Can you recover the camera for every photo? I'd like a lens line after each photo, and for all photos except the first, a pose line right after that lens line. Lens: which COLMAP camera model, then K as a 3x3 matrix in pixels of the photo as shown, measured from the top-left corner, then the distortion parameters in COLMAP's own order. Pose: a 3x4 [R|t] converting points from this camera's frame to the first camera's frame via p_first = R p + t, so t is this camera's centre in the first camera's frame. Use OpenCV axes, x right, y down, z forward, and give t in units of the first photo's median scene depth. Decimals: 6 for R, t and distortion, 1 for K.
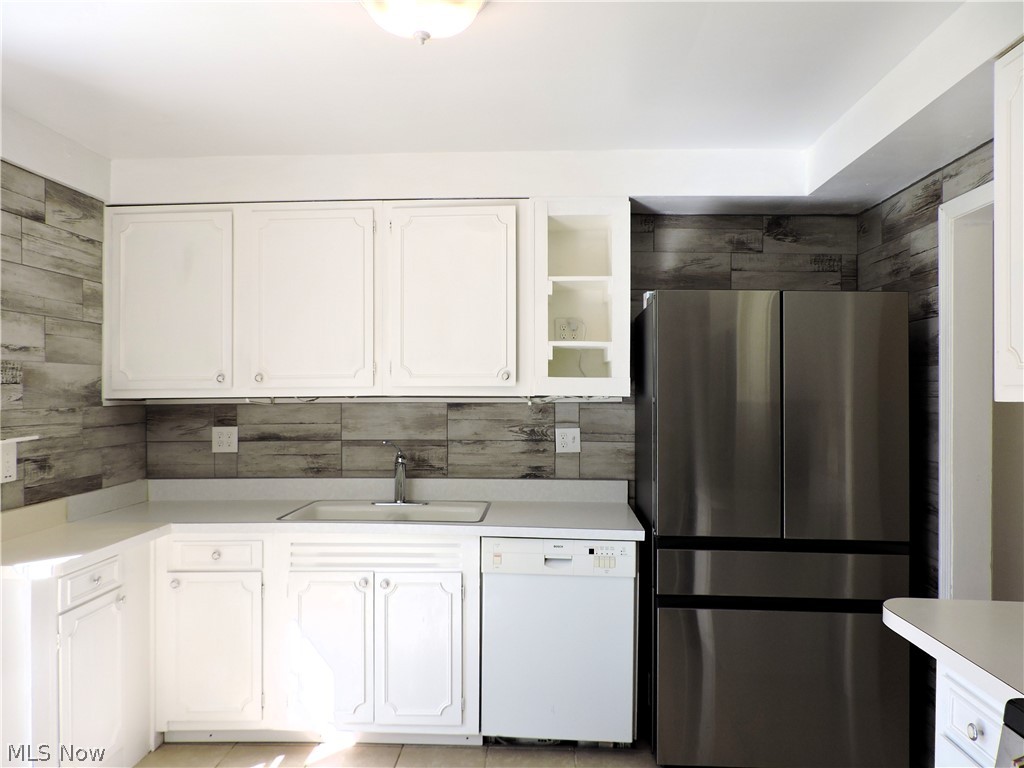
lens RADIAL K [[784.9, 0, 506.9], [0, 784.9, 377.7], [0, 0, 1]] dist [0.025257, -0.008409]
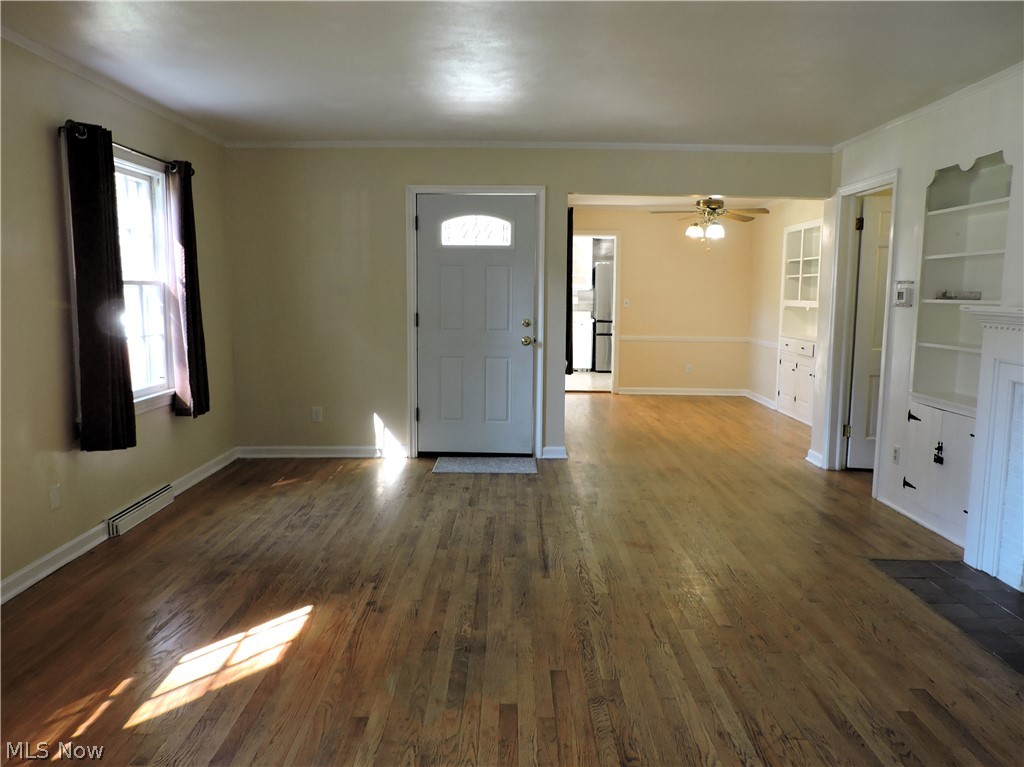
lens RADIAL K [[784.9, 0, 506.9], [0, 784.9, 377.2], [0, 0, 1]] dist [0.025257, -0.008409]
pose [[0.999267, -0.003918, 0.038089, -0.393085], [-0.000970, 0.991843, 0.127463, -0.037732], [-0.038278, -0.127407, 0.991112, -2.757983]]
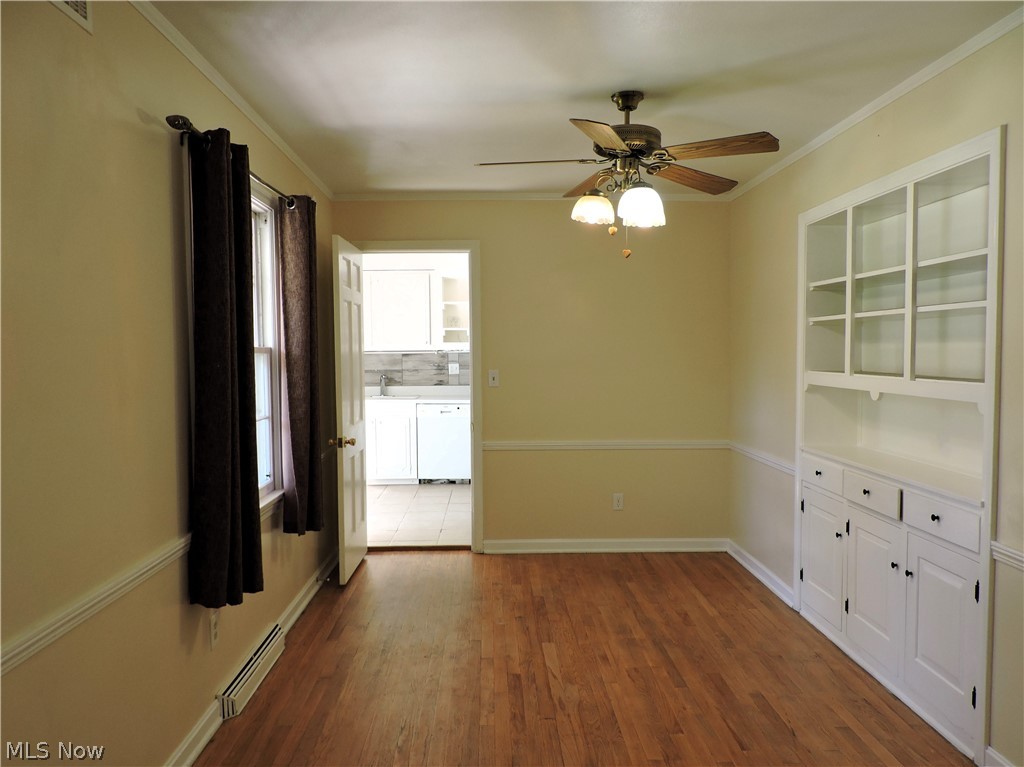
lens RADIAL K [[784.9, 0, 506.9], [0, 784.9, 377.2], [0, 0, 1]] dist [0.025257, -0.008409]
pose [[0.997479, -0.015564, 0.069229, 0.074552], [0.011842, 0.998479, 0.053855, -0.020946], [-0.069962, -0.052899, 0.996146, -1.381283]]
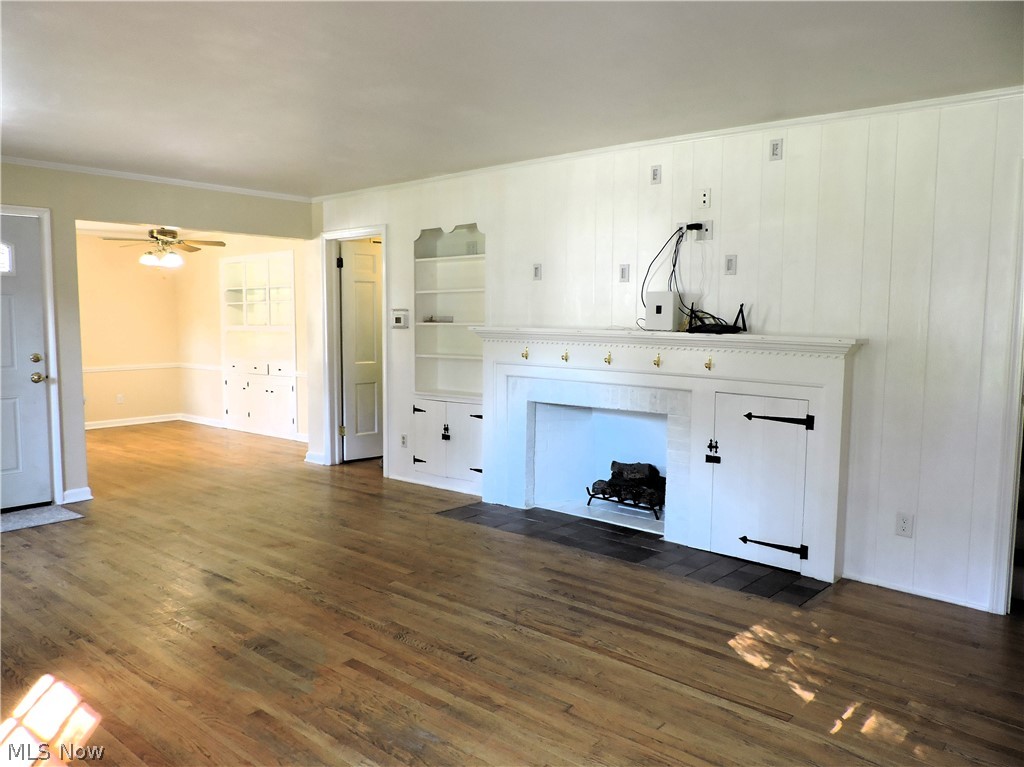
lens RADIAL K [[784.9, 0, 506.9], [0, 784.9, 377.2], [0, 0, 1]] dist [0.025257, -0.008409]
pose [[0.642257, -0.076686, 0.762644, -0.877665], [0.001453, 0.995103, 0.098837, -0.051680], [-0.766488, -0.062371, 0.639223, -2.762659]]
